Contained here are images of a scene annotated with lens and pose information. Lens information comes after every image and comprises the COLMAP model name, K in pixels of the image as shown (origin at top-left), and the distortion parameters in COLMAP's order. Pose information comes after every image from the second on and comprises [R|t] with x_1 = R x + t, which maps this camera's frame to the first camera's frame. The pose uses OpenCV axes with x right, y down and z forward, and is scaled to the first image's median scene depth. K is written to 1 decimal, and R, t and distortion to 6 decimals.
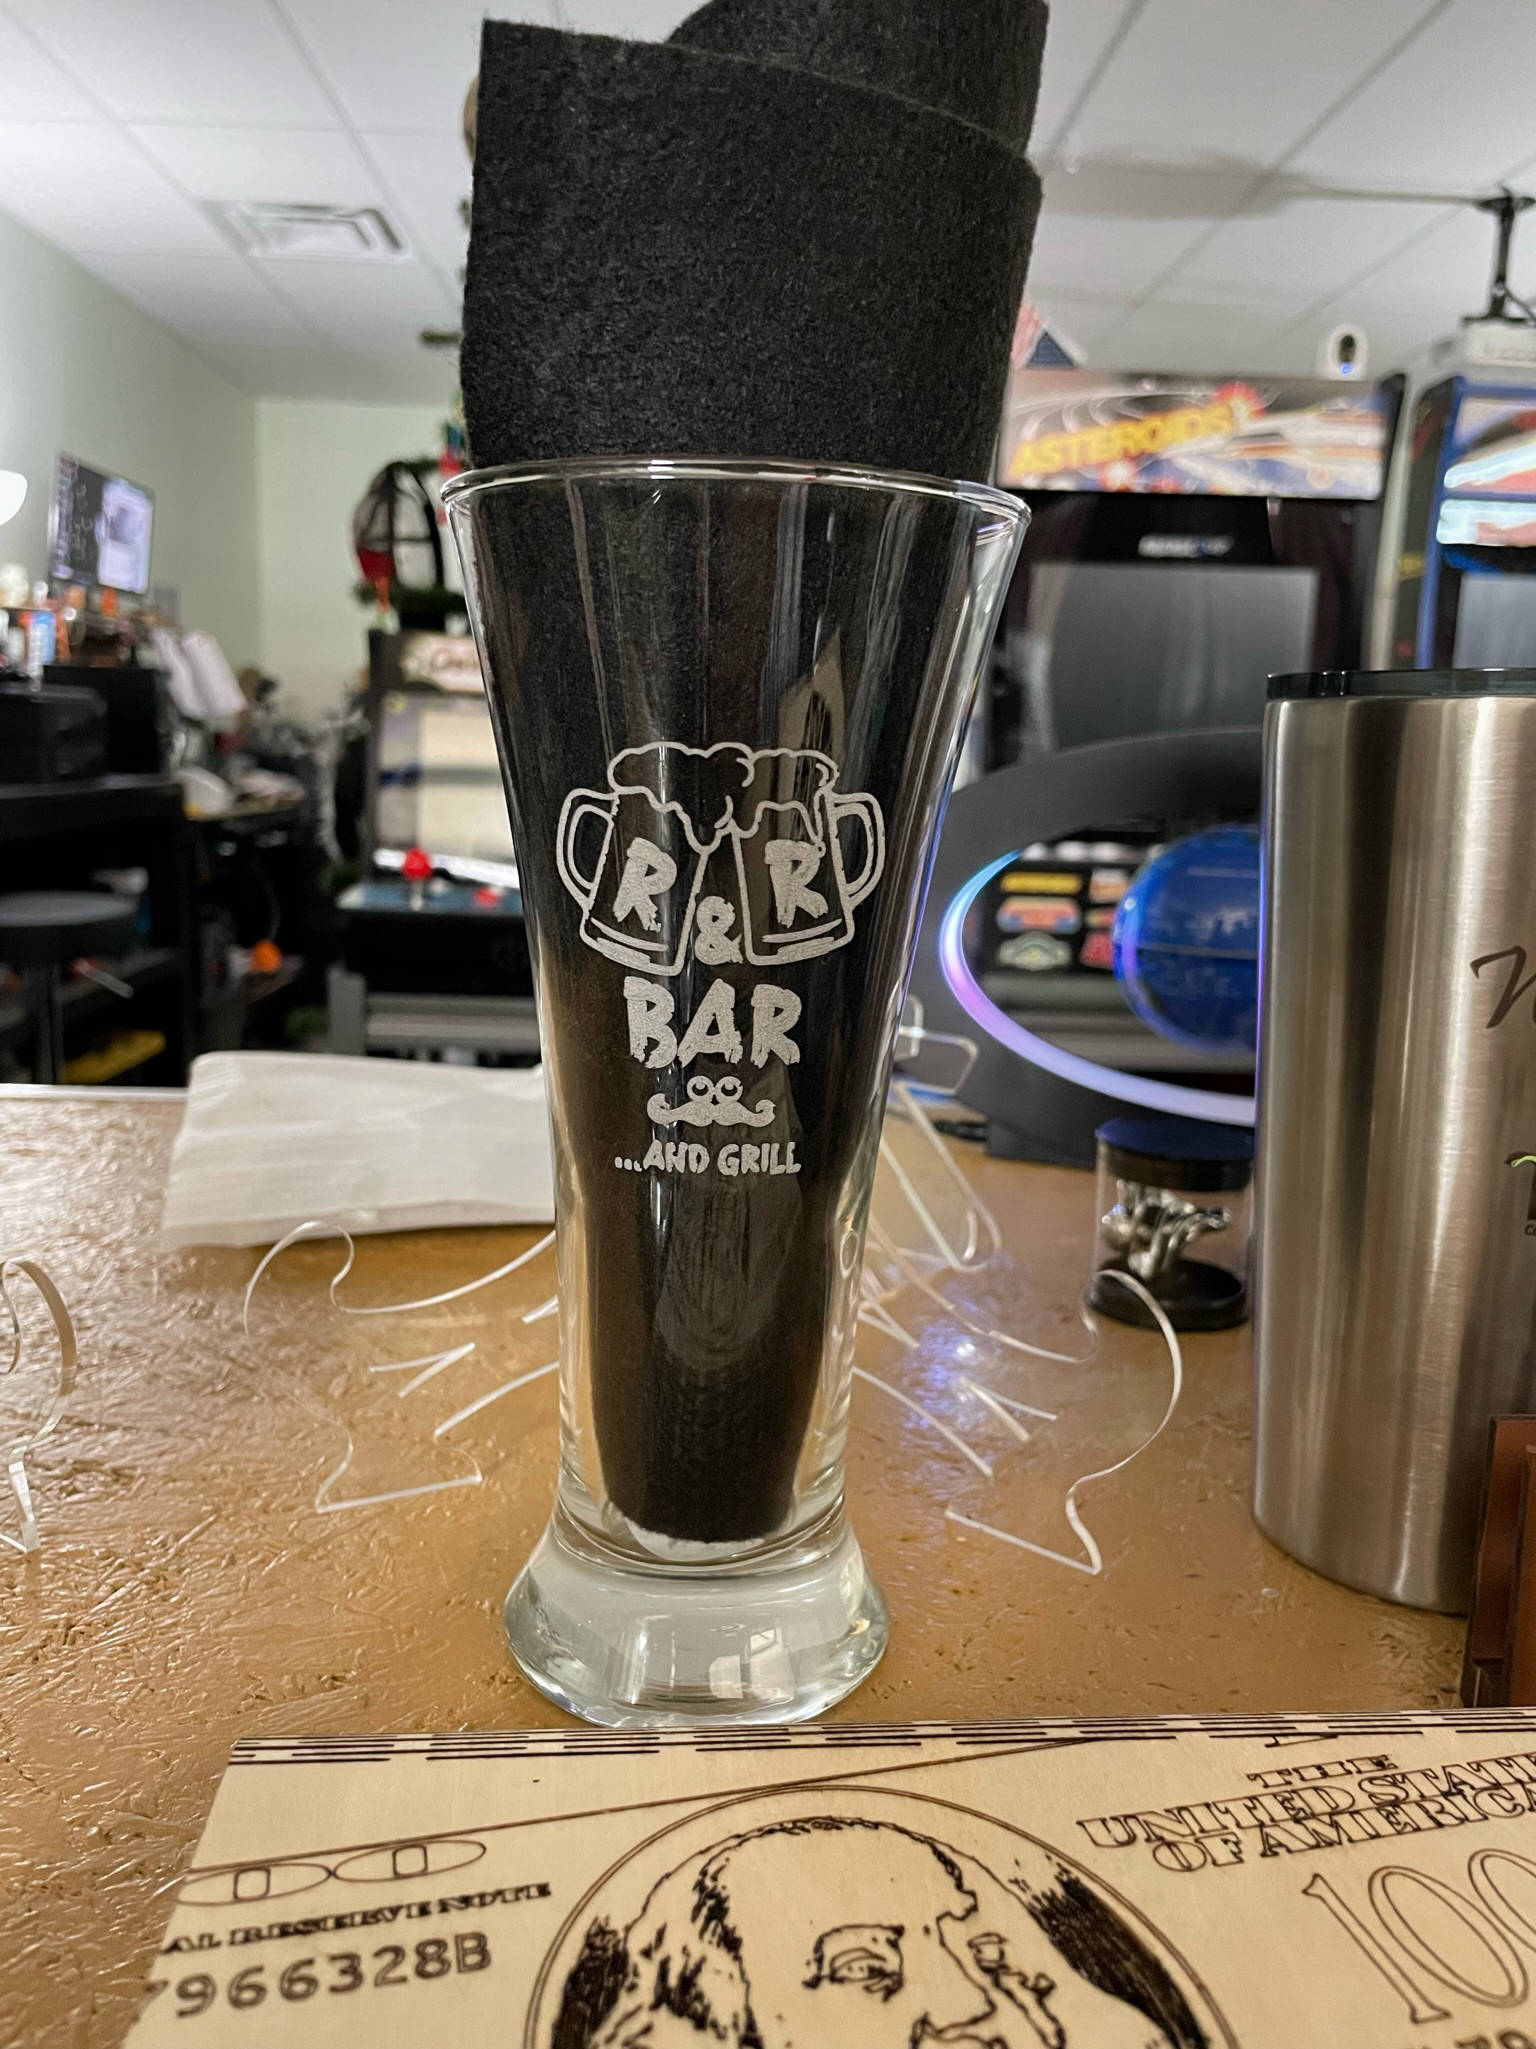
lens RADIAL K [[1603.4, 0, 770.8], [0, 1603.4, 1012.0], [0, 0, 1]] dist [0.091346, -0.135352]
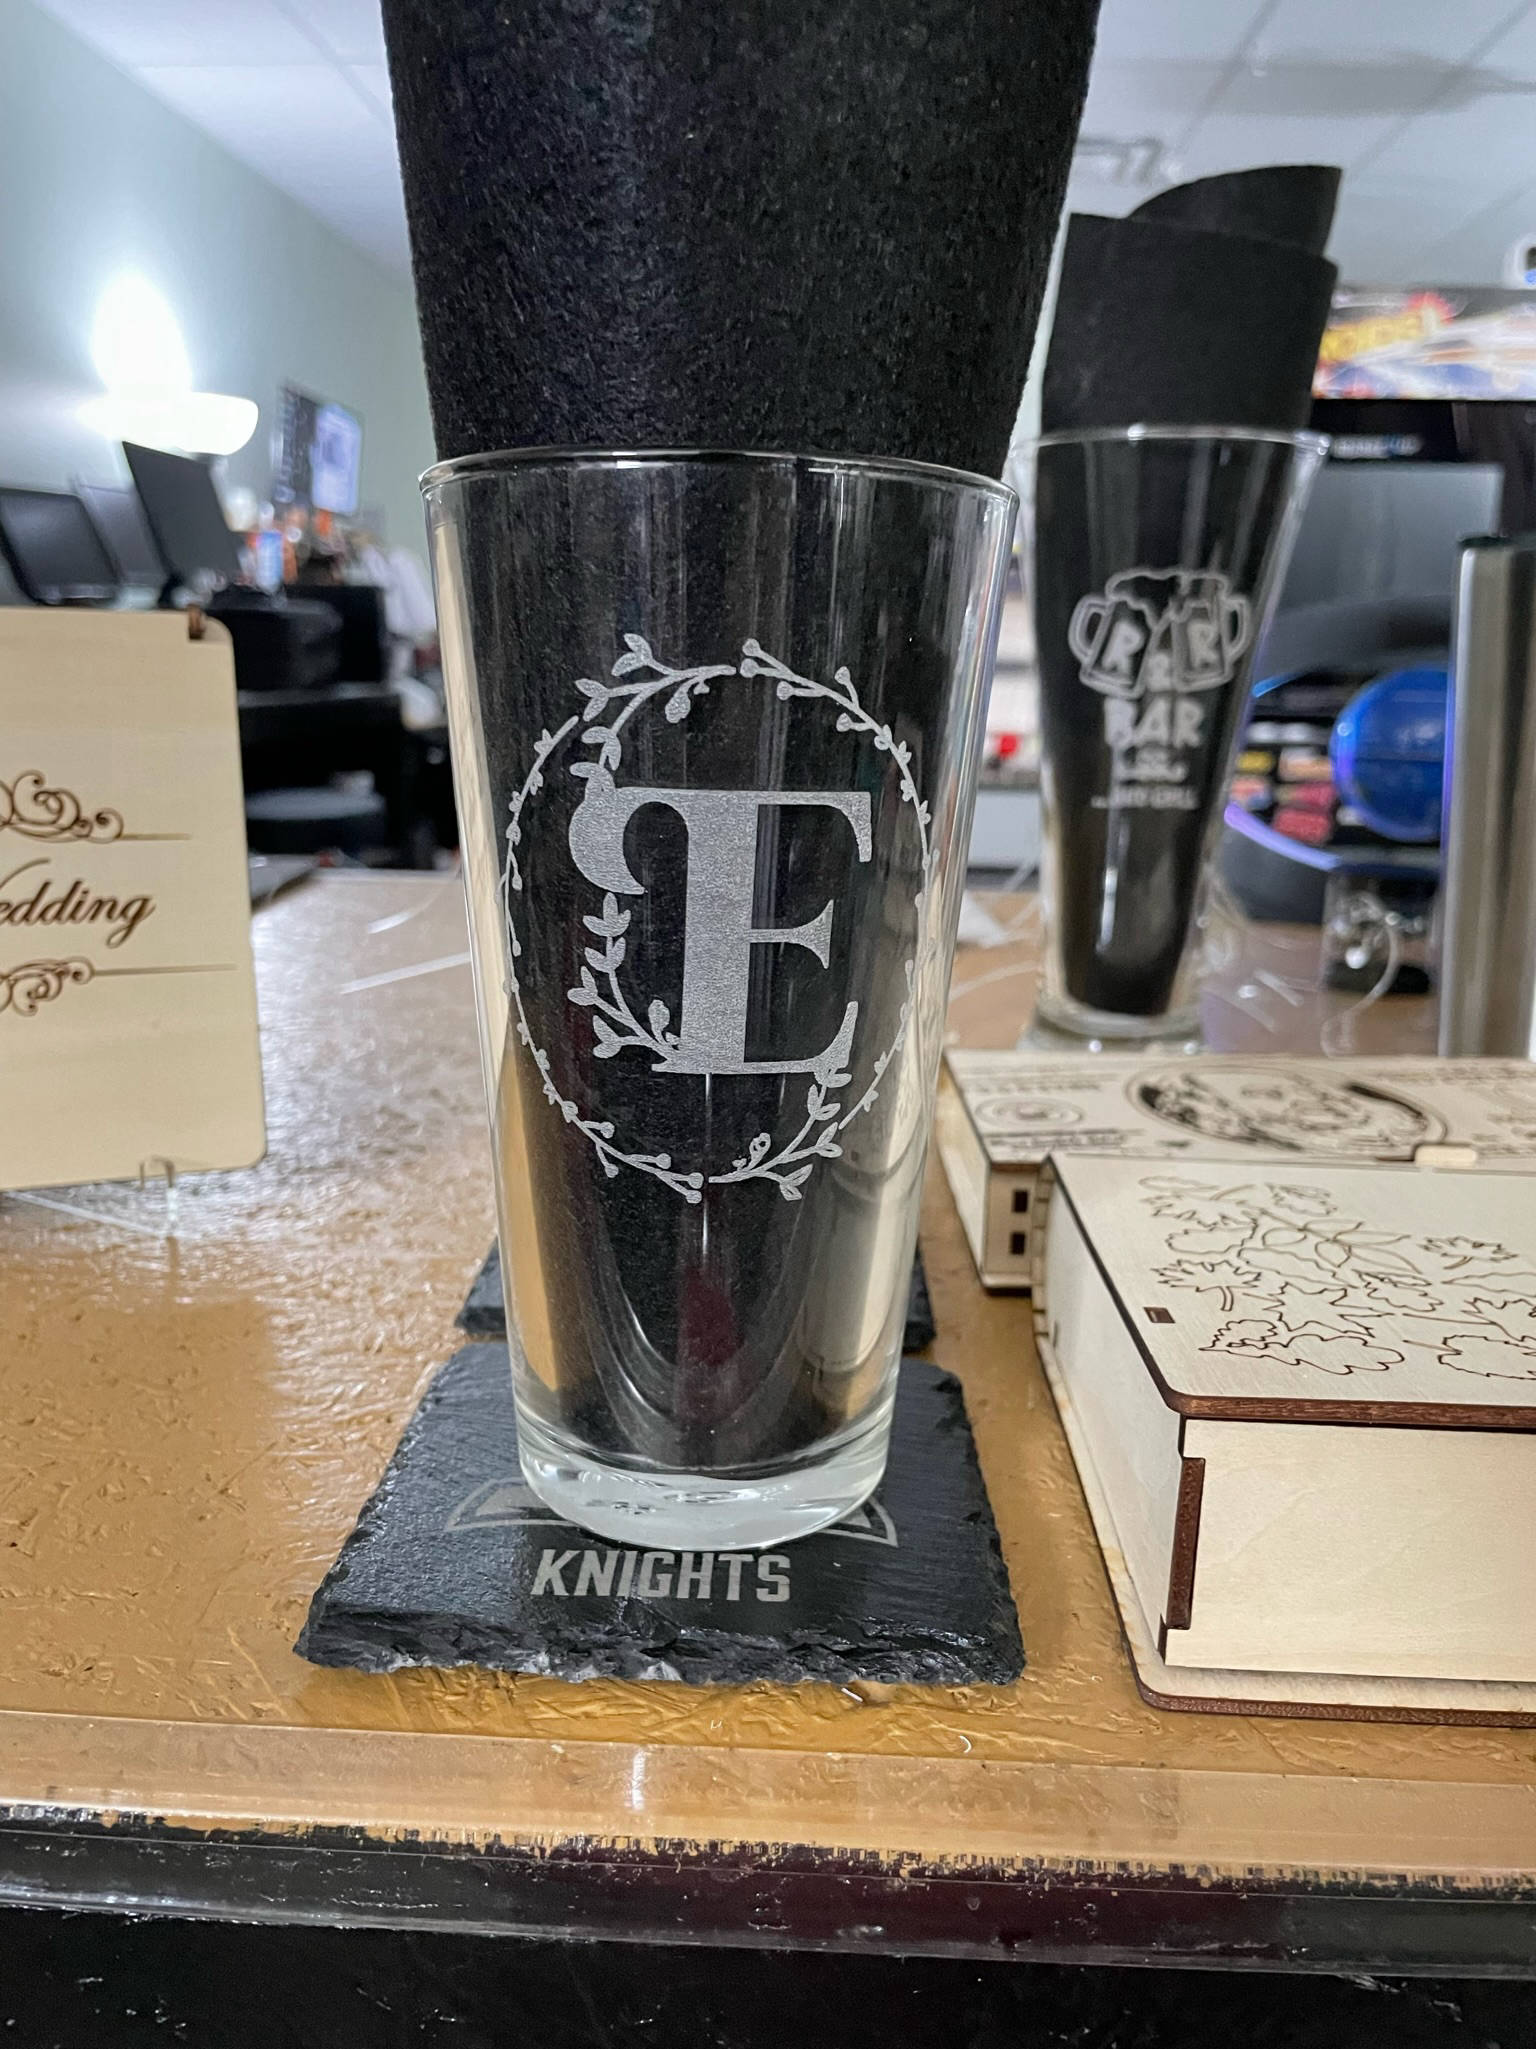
lens RADIAL K [[1603.4, 0, 780.2], [0, 1603.4, 990.4], [0, 0, 1]] dist [0.091346, -0.135352]
pose [[0.996016, 0.007577, -0.088852, -0.309901], [-0.004154, 0.999244, 0.038645, 0.256392], [0.089077, -0.038122, 0.995295, -0.978656]]
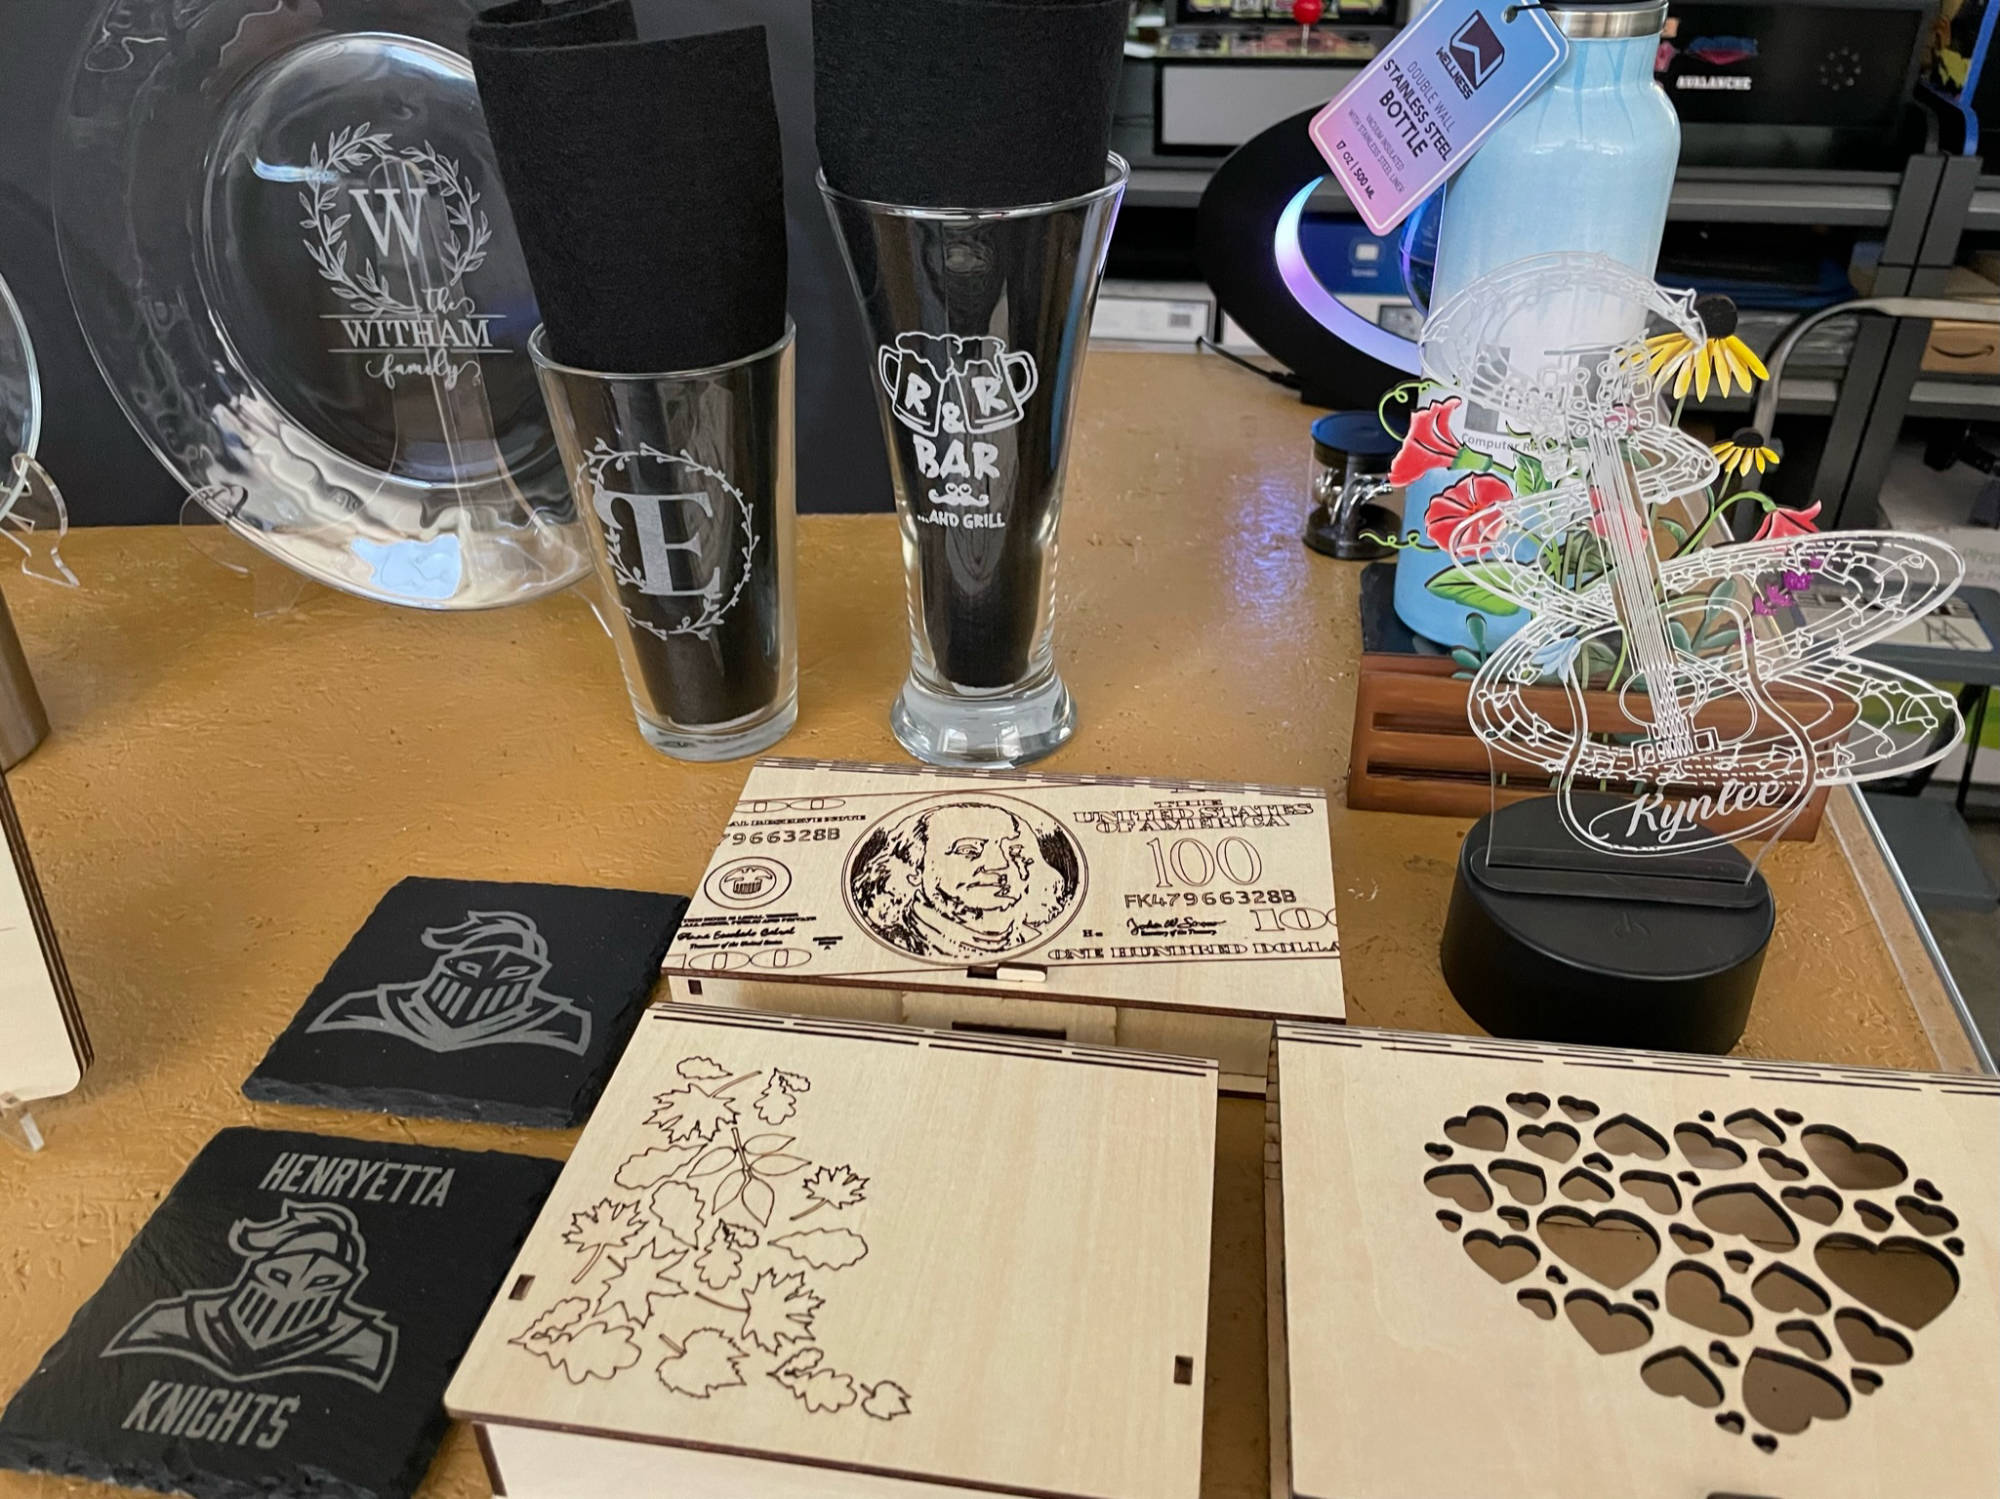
lens RADIAL K [[1565.0, 0, 1007.3], [0, 1565.0, 751.3], [0, 0, 1]] dist [0.091346, -0.135352]
pose [[0.977067, 0.075092, -0.199253, 0.461472], [0.011127, 0.916470, 0.399949, -0.456540], [0.212643, -0.392994, 0.894617, -0.939865]]
